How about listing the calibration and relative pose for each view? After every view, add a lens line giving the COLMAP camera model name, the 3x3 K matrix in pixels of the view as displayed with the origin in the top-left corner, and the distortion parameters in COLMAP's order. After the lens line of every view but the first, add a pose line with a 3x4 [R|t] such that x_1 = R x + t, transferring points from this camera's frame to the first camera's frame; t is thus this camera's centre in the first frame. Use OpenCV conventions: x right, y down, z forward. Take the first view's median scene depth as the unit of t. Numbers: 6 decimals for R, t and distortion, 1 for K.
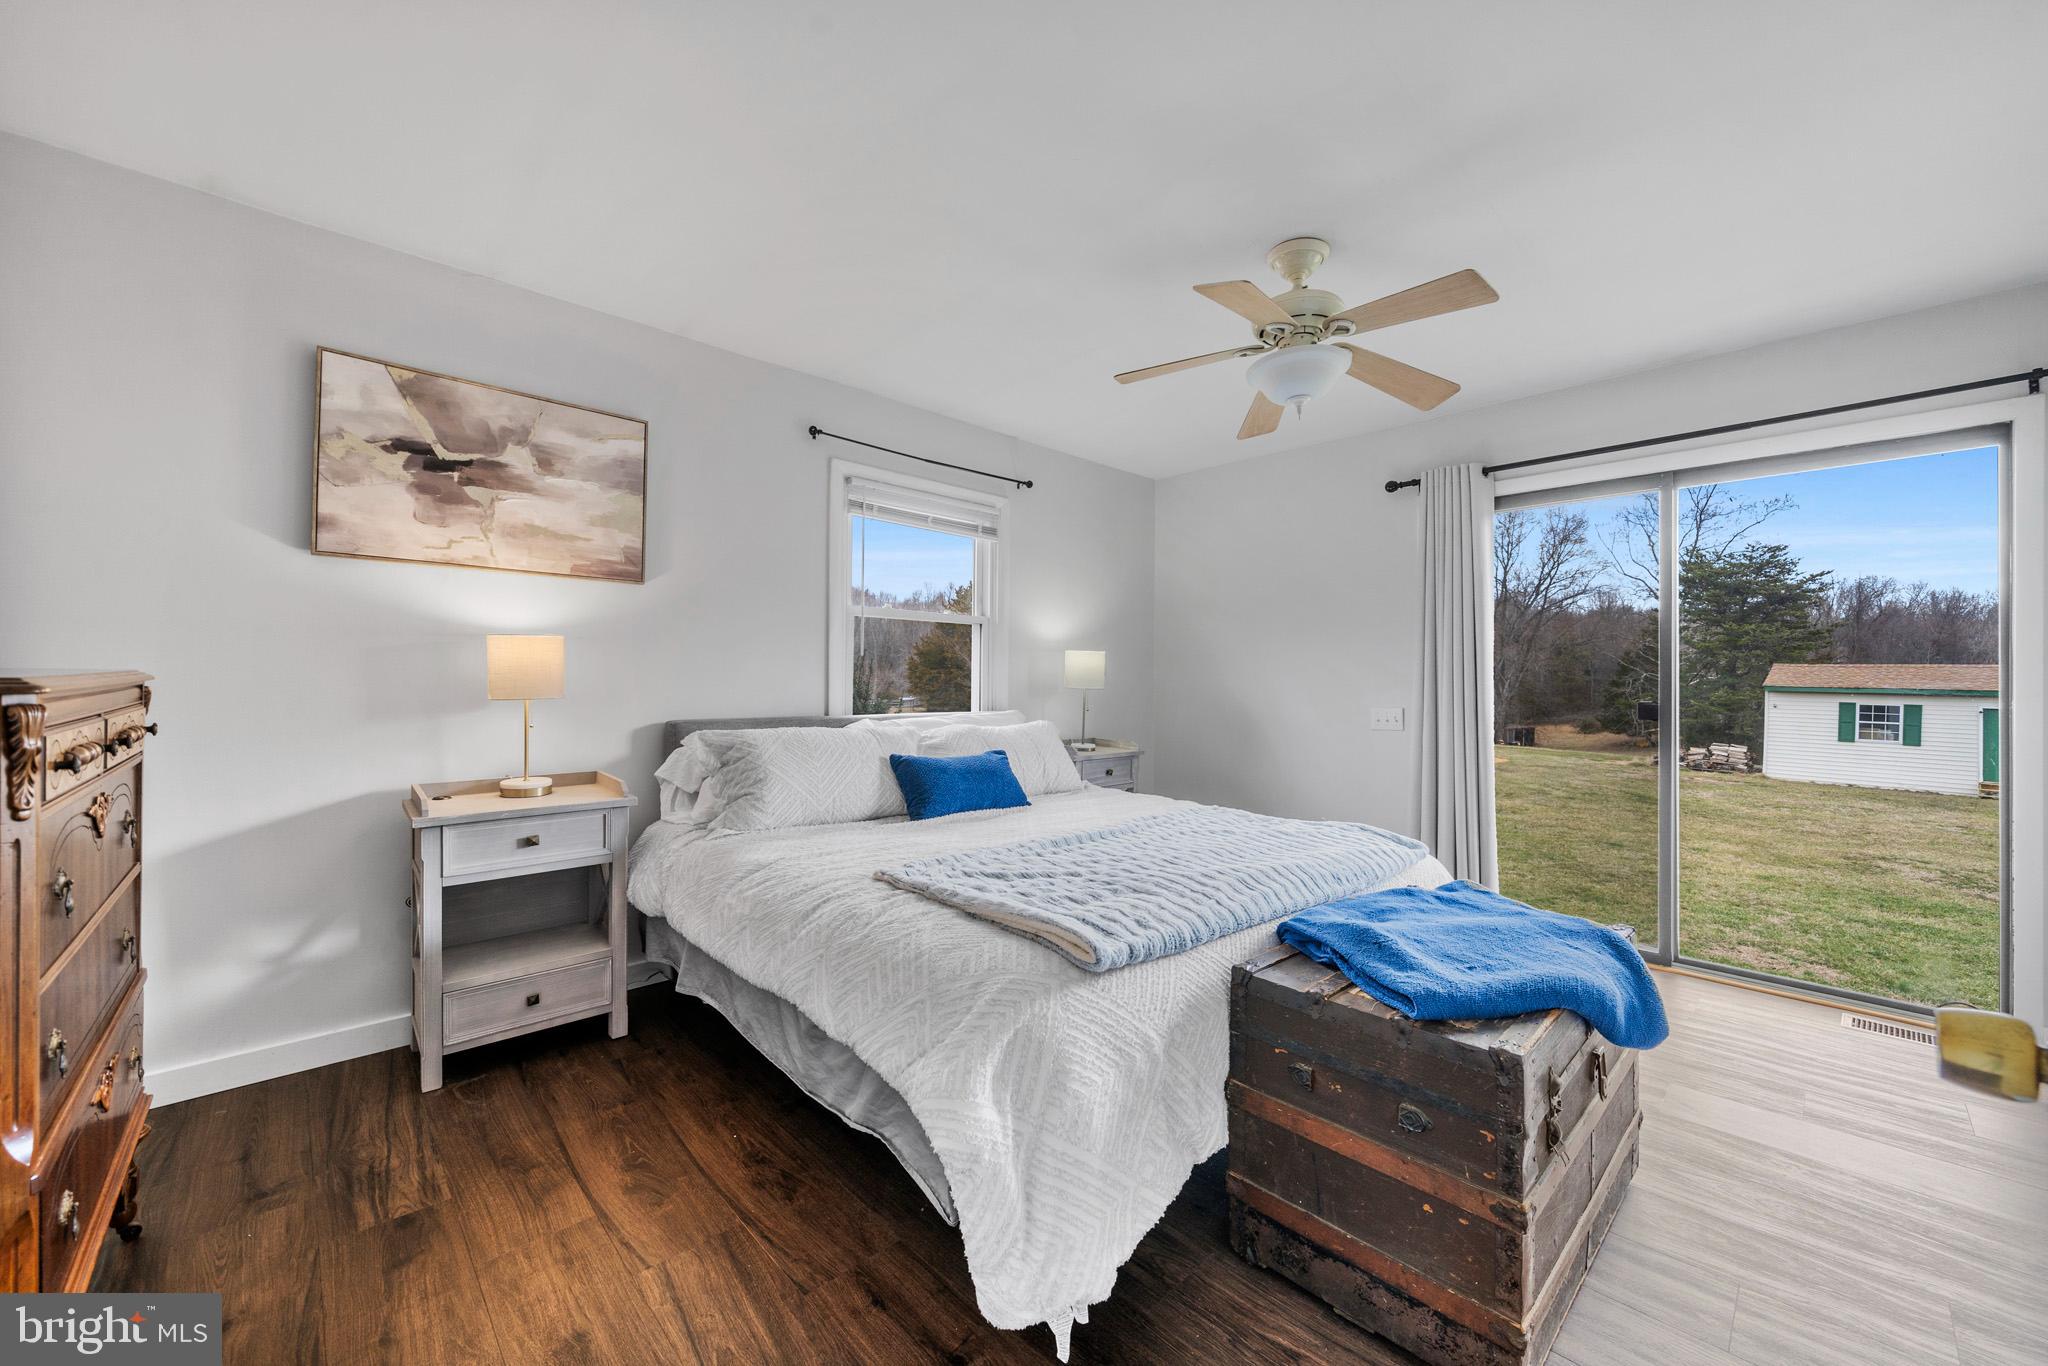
lens RADIAL K [[780.2, 0, 1024.0], [0, 780.2, 683.0], [0, 0, 1]] dist [-0.000077, -0.000013]
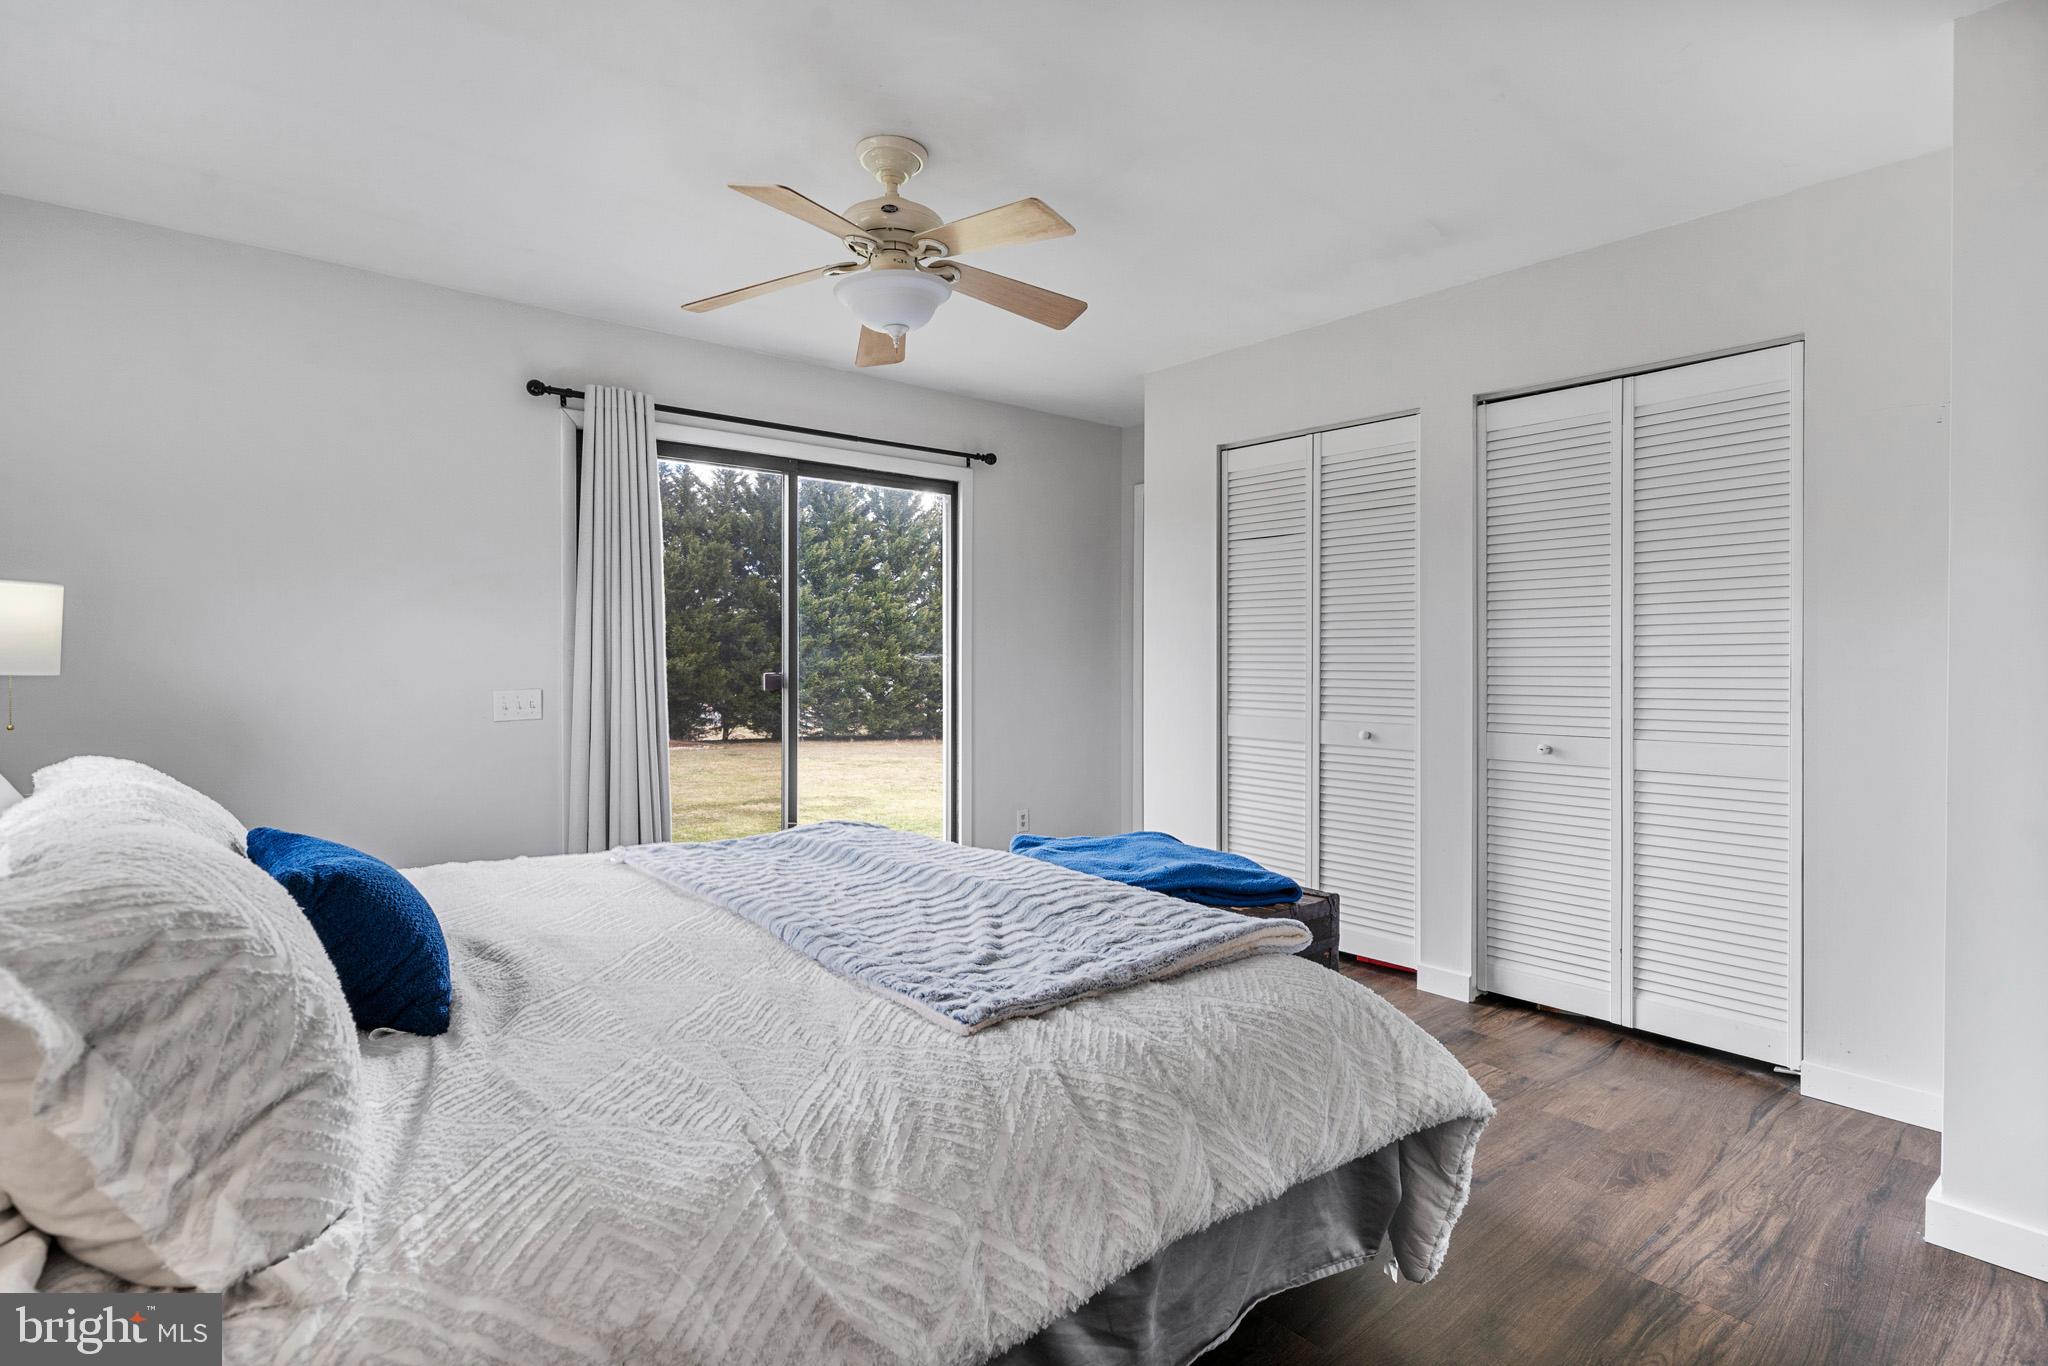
lens RADIAL K [[1014.6, 0, 1024.0], [0, 1014.6, 683.0], [0, 0, 1]] dist [0.001216, 0.000103]
pose [[0.043593, -0.033833, 0.998476, -0.794116], [-0.000747, 0.999425, 0.033897, -0.012536], [-0.999049, -0.002224, 0.043543, 0.845245]]
